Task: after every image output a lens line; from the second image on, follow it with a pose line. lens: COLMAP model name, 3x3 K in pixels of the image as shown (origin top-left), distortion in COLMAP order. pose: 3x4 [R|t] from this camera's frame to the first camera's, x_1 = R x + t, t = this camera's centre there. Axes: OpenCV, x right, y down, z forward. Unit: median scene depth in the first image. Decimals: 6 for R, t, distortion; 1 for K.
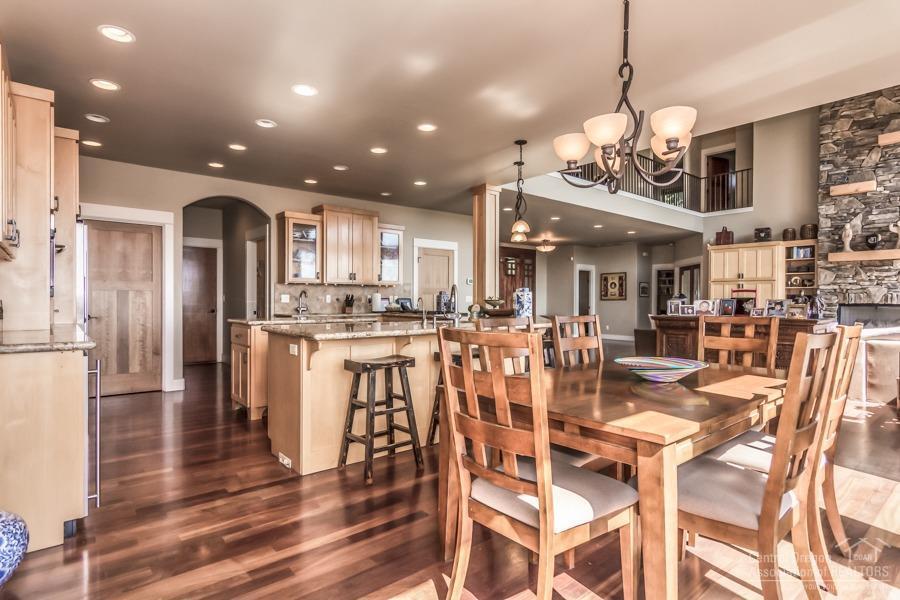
lens RADIAL K [[474.2, 0, 443.1], [0, 474.2, 300.7], [0, 0, 1]] dist [0.002663, -0.001800]
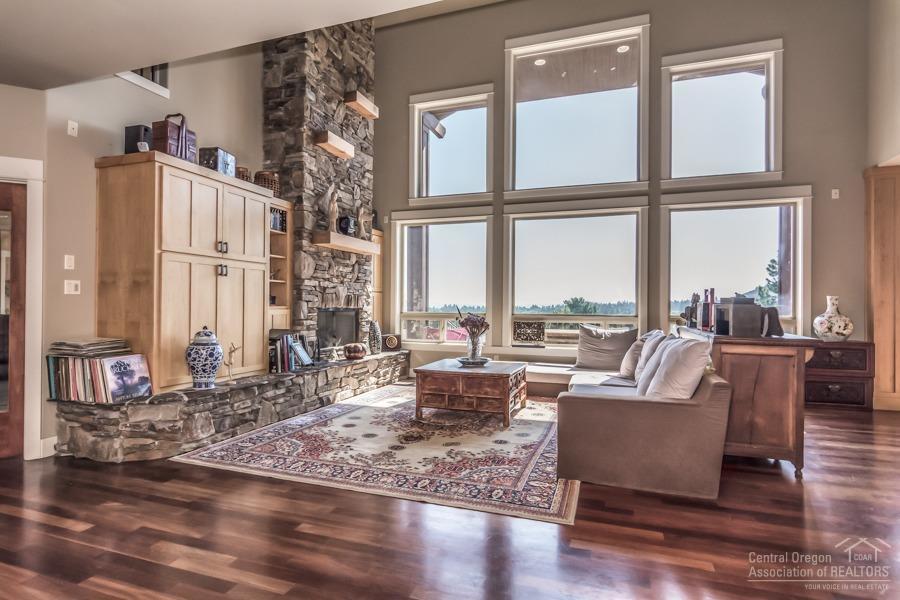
lens RADIAL K [[474.2, 0, 440.7], [0, 474.2, 298.6], [0, 0, 1]] dist [0.002663, -0.001800]
pose [[-0.513962, 0.001803, 0.857811, 0.170565], [-0.009029, 0.999931, -0.007512, -0.003659], [-0.857765, -0.011606, -0.513911, 1.186090]]
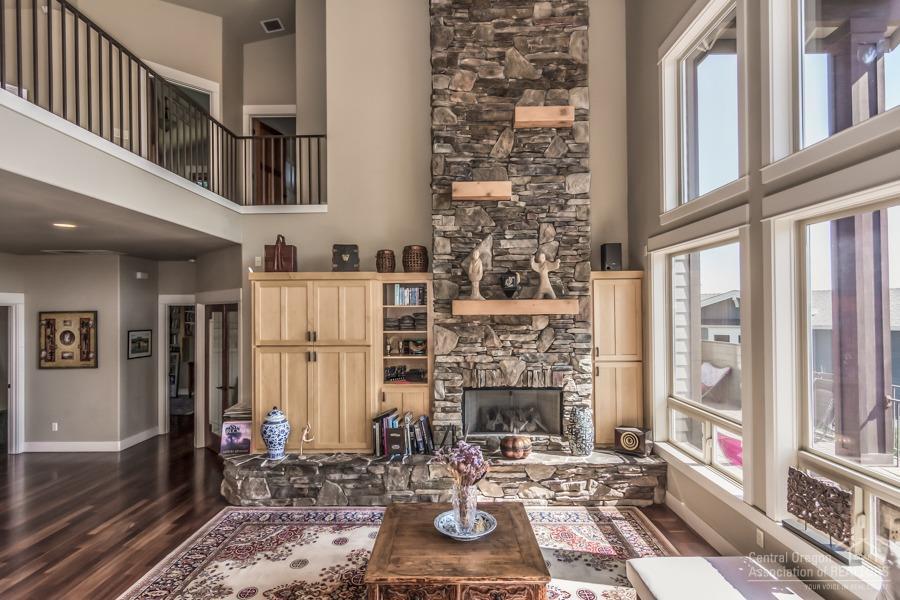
lens RADIAL K [[474.2, 0, 452.1], [0, 474.2, 305.2], [0, 0, 1]] dist [0.002663, -0.001800]
pose [[0.634766, -0.005077, 0.772688, 0.377037], [0.014245, 0.999885, -0.005132, -0.090439], [-0.772573, 0.014265, 0.634766, 0.638839]]
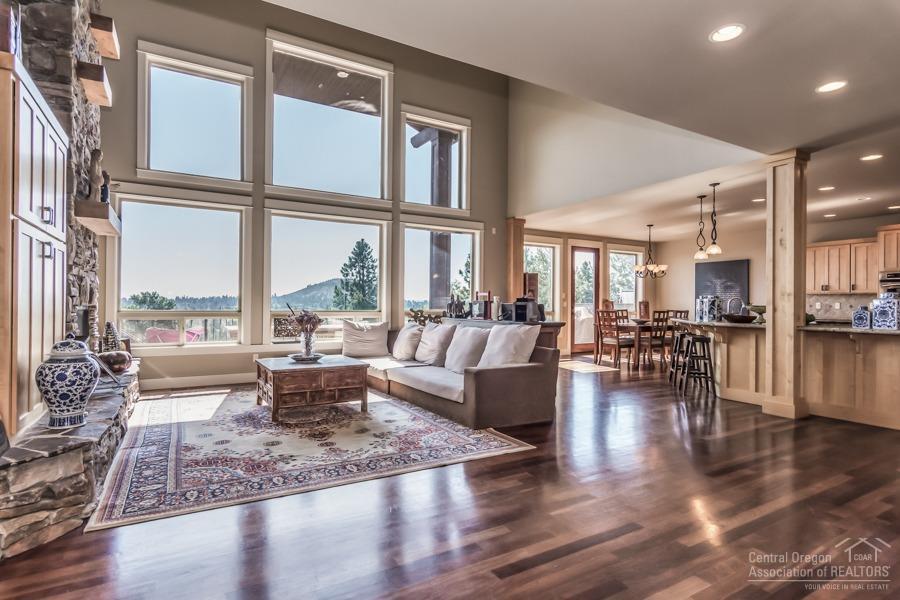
lens RADIAL K [[474.2, 0, 444.0], [0, 474.2, 303.1], [0, 0, 1]] dist [0.002663, -0.001800]
pose [[-0.987169, -0.009141, 0.159418, 0.388555], [-0.009762, 0.999948, -0.003113, 0.001565], [-0.159381, -0.004629, -0.987206, 1.403320]]
